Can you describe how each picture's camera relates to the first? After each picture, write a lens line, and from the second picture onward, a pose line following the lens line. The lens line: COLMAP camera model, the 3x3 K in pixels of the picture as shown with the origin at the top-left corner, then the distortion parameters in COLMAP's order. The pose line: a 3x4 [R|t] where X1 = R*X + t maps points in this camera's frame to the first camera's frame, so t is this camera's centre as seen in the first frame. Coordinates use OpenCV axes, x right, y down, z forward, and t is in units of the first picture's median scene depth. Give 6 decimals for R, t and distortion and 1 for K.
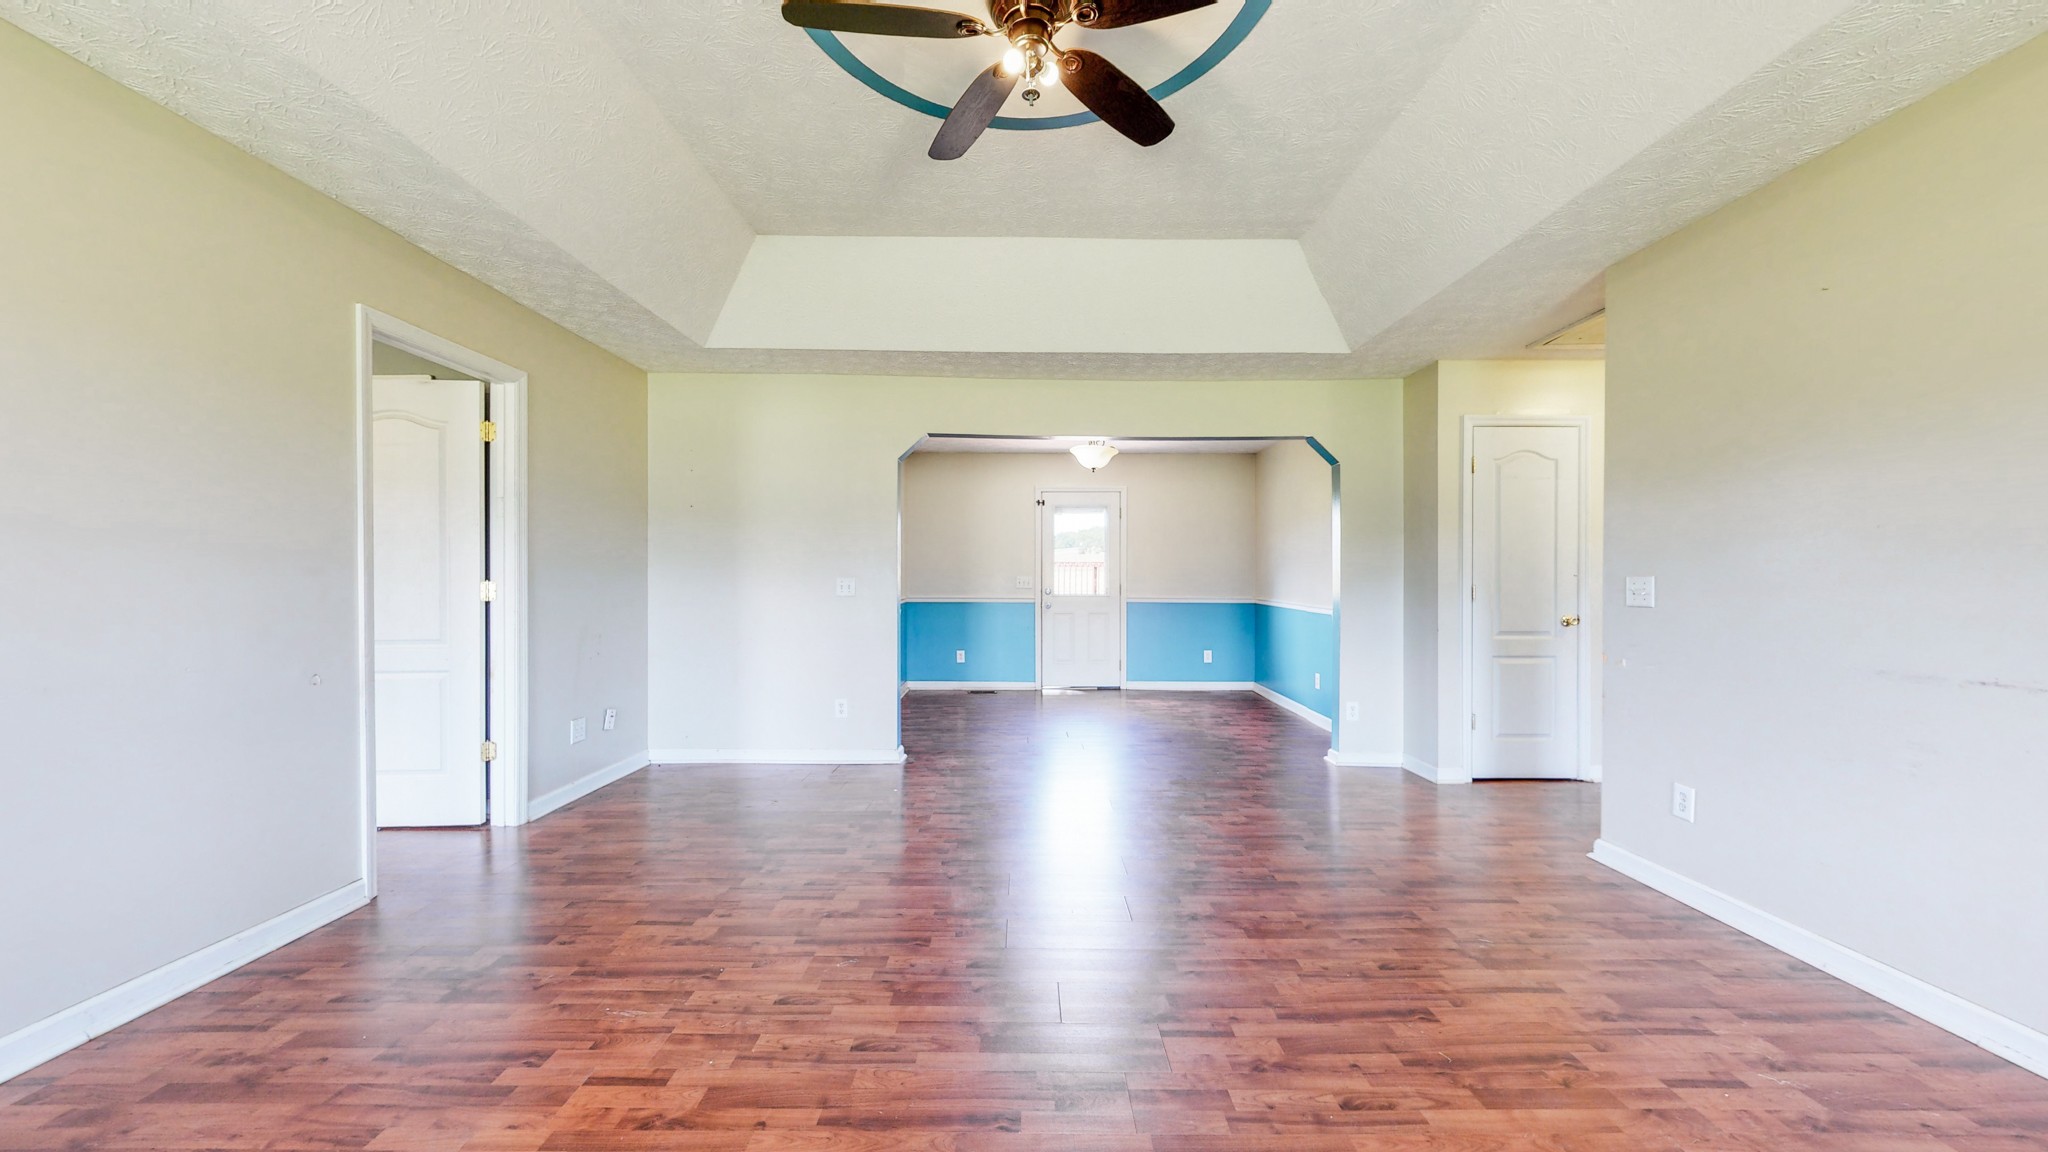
lens RADIAL K [[749.1, 0, 1022.5], [0, 749.1, 576.6], [0, 0, 1]] dist [-0.001471, -0.000173]
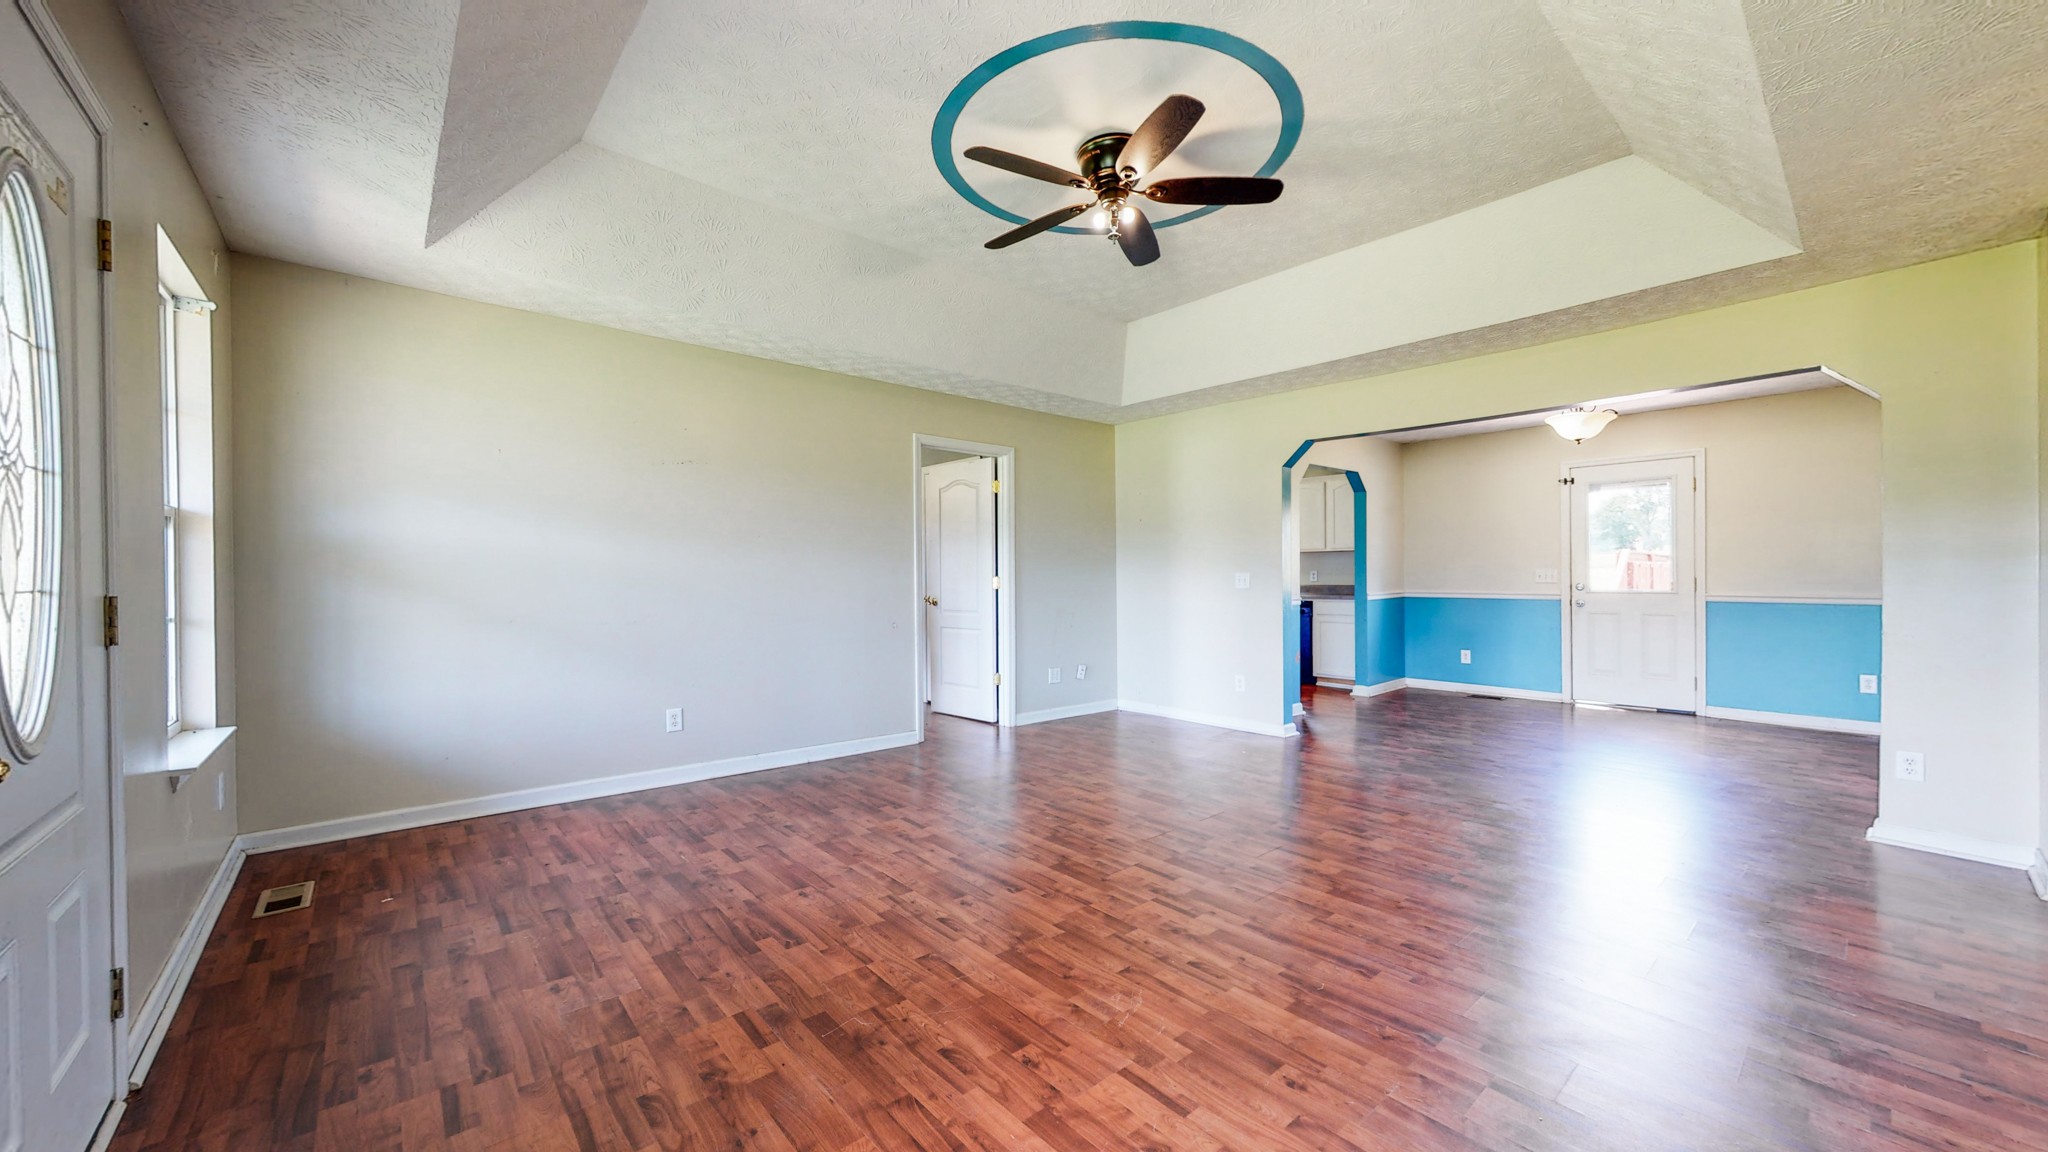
lens RADIAL K [[749.1, 0, 1018.1], [0, 749.1, 579.5], [0, 0, 1]] dist [-0.001471, -0.000173]
pose [[0.652062, -0.001987, -0.758163, 0.571964], [0.008601, 0.999952, 0.004776, 0.004594], [0.758117, -0.009635, 0.652047, -0.047529]]
